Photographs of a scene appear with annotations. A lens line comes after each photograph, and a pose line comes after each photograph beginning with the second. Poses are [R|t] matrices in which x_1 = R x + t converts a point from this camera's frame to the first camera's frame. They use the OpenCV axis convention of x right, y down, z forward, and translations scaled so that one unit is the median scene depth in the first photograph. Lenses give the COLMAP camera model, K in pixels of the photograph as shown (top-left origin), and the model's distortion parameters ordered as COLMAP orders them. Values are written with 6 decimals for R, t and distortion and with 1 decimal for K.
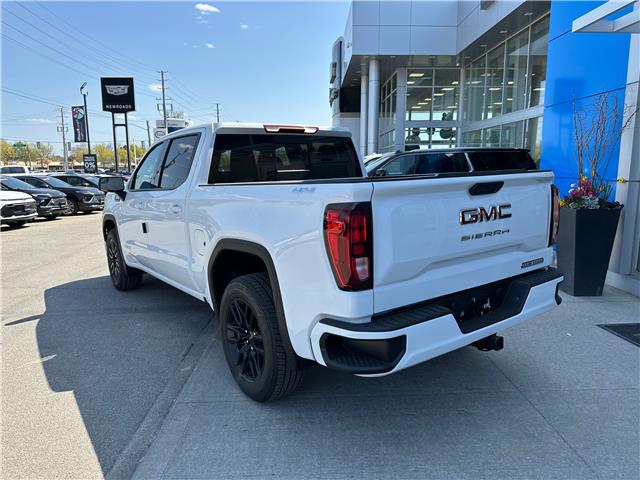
lens RADIAL K [[456.6, 0, 319.3], [0, 456.6, 238.0], [0, 0, 1]] dist [0.041117, -0.059329]
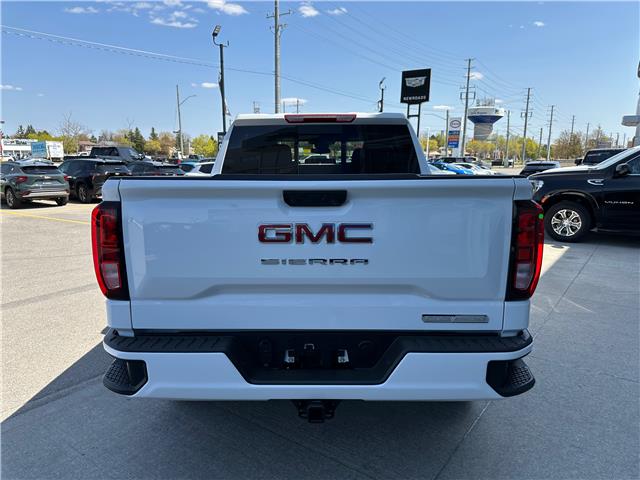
lens RADIAL K [[456.6, 0, 317.2], [0, 456.6, 246.0], [0, 0, 1]] dist [0.041117, -0.059329]
pose [[0.800400, 0.133151, -0.584492, 0.060299], [-0.110075, 0.991087, 0.075039, -0.006666], [0.589274, 0.004277, 0.807922, 0.032286]]
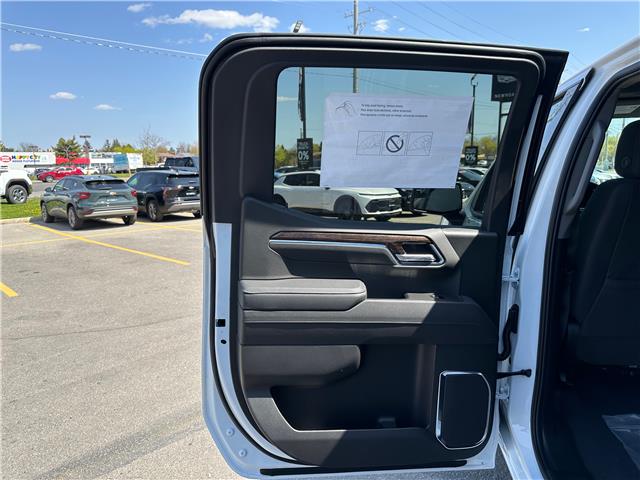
lens RADIAL K [[456.6, 0, 317.5], [0, 456.6, 237.4], [0, 0, 1]] dist [0.041117, -0.059329]
pose [[0.707359, 0.114977, -0.697441, -0.030296], [-0.103794, 0.992882, 0.058413, -0.014194], [0.699193, 0.031071, 0.714258, 0.087145]]
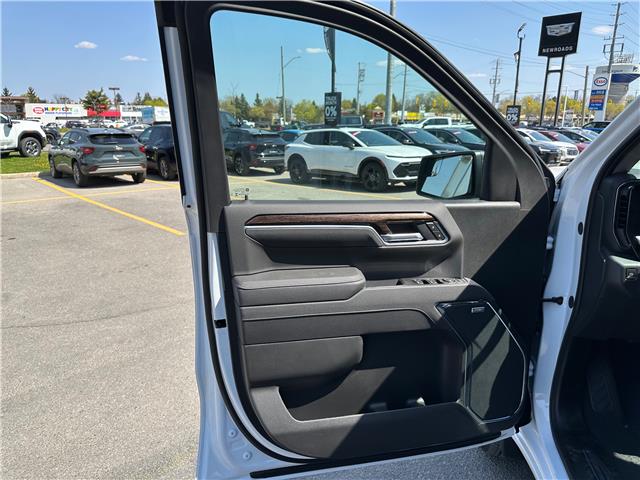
lens RADIAL K [[456.6, 0, 322.0], [0, 456.6, 235.7], [0, 0, 1]] dist [0.041117, -0.059329]
pose [[0.664236, 0.196190, -0.721318, -0.050911], [-0.128524, 0.980548, 0.148345, -0.017570], [0.736391, -0.005830, 0.676531, 0.116679]]
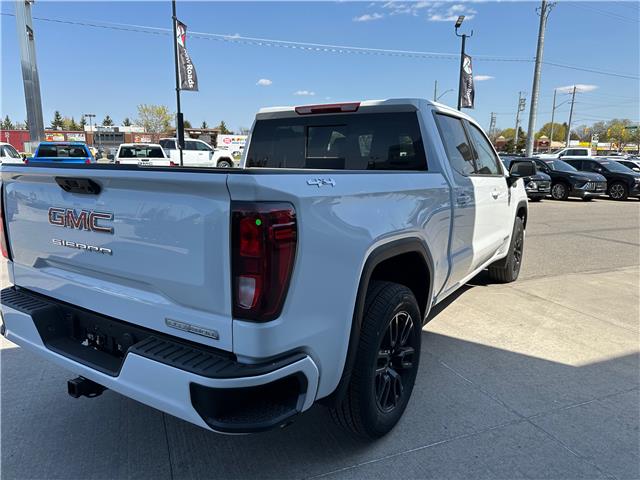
lens RADIAL K [[456.6, 0, 319.3], [0, 456.6, 249.1], [0, 0, 1]] dist [0.041117, -0.059329]
pose [[0.375201, 0.213782, -0.901954, 0.092060], [-0.159428, 0.973424, 0.164402, -0.014732], [0.913130, 0.082113, 0.399312, 0.081070]]
